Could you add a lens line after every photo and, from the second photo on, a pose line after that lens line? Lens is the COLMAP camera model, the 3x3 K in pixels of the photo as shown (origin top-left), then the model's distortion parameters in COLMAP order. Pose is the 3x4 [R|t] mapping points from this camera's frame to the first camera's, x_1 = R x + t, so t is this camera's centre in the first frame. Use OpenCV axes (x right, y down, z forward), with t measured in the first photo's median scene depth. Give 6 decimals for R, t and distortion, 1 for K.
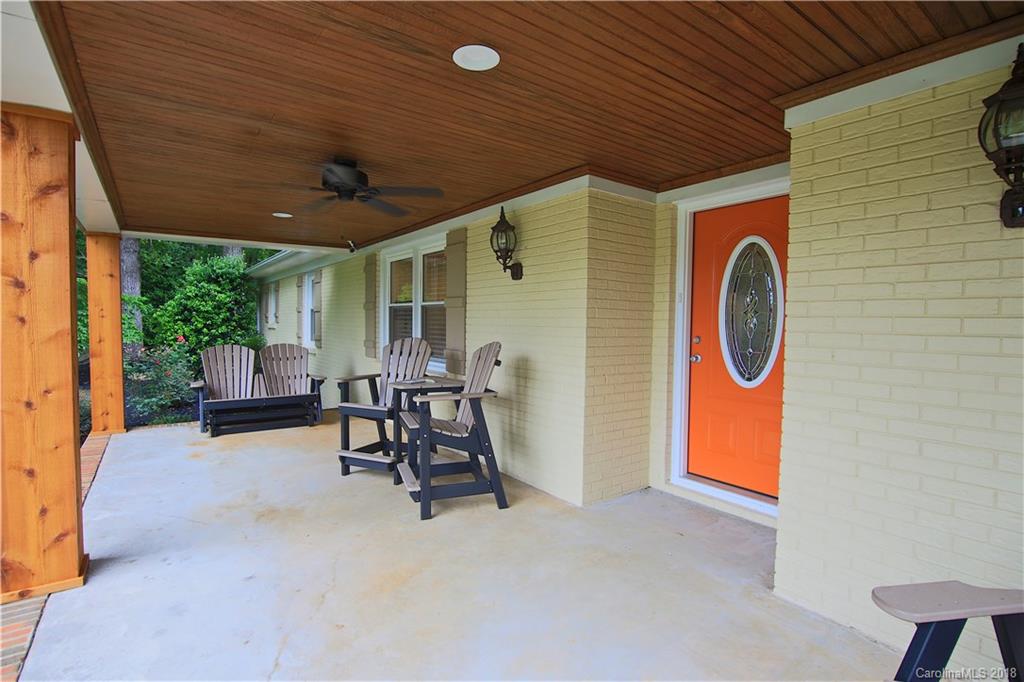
lens RADIAL K [[485.8, 0, 510.7], [0, 485.8, 338.6], [0, 0, 1]] dist [-0.001574, -0.004850]
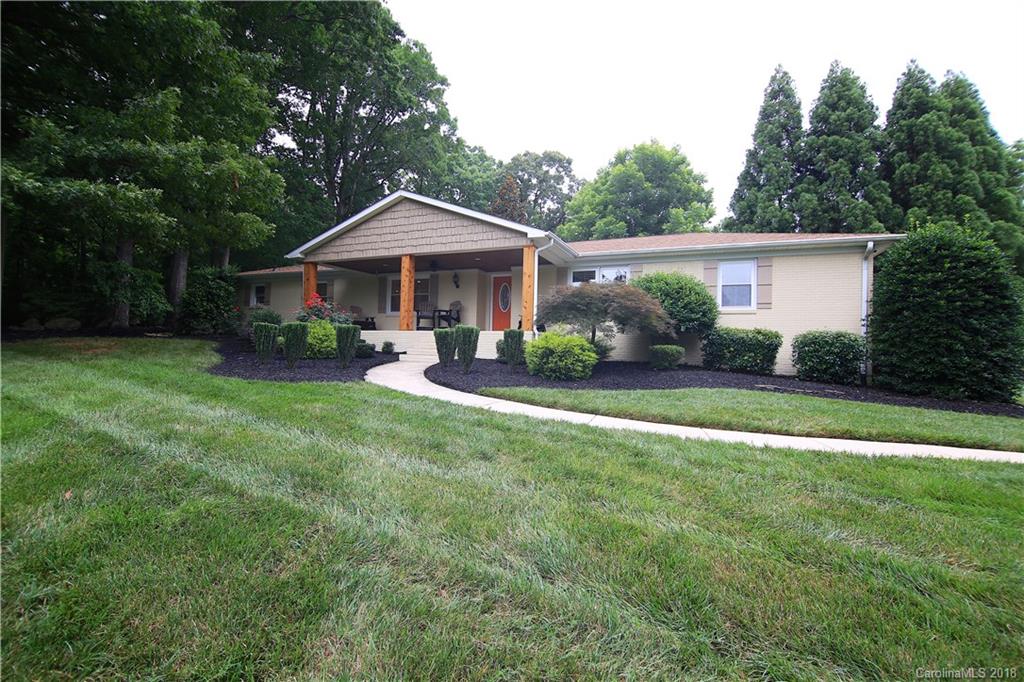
lens RADIAL K [[485.8, 0, 511.9], [0, 485.8, 343.2], [0, 0, 1]] dist [-0.001574, -0.004850]
pose [[0.864549, 0.013234, 0.502374, -1.782178], [0.005532, 0.999342, -0.035844, 0.541007], [-0.502518, 0.033768, 0.863907, -3.056363]]
